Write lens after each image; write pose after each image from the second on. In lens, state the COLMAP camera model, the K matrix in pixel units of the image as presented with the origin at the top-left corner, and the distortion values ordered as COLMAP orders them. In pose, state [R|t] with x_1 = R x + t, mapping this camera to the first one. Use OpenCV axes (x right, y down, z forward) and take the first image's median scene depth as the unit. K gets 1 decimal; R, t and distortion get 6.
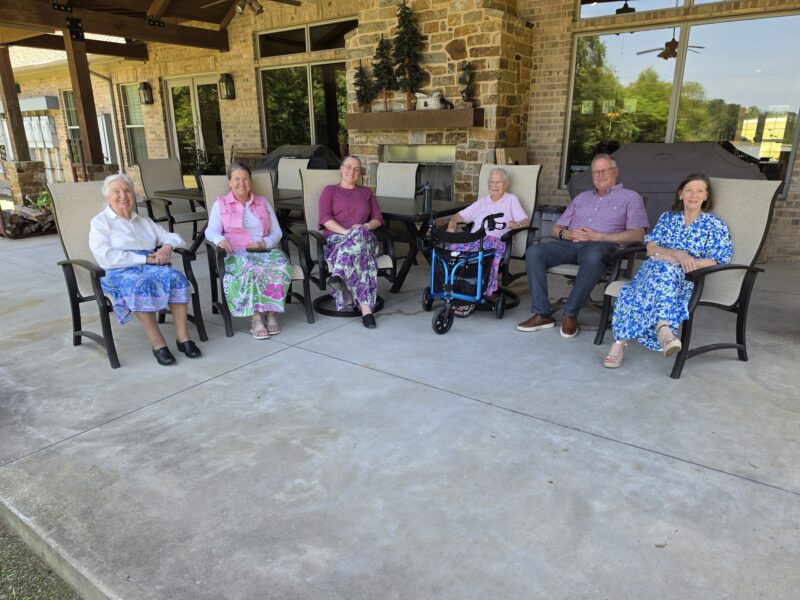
lens RADIAL K [[549.7, 0, 394.7], [0, 549.7, 299.3], [0, 0, 1]] dist [0.013656, -0.018462]
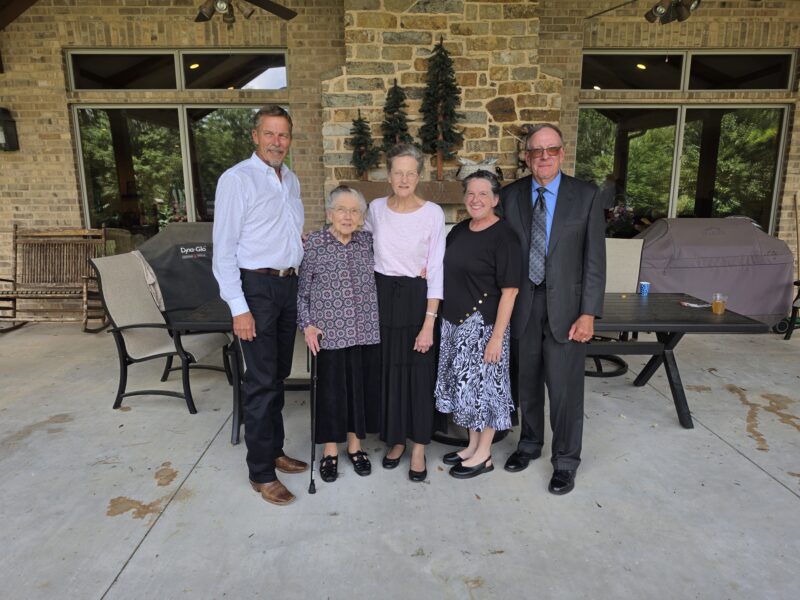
lens RADIAL K [[549.7, 0, 400.0], [0, 549.7, 303.9], [0, 0, 1]] dist [0.013656, -0.018462]
pose [[0.808639, -0.111001, 0.577738, -0.471443], [0.164303, 0.985574, -0.040610, -0.151399], [-0.564896, 0.127763, 0.815211, 0.427483]]
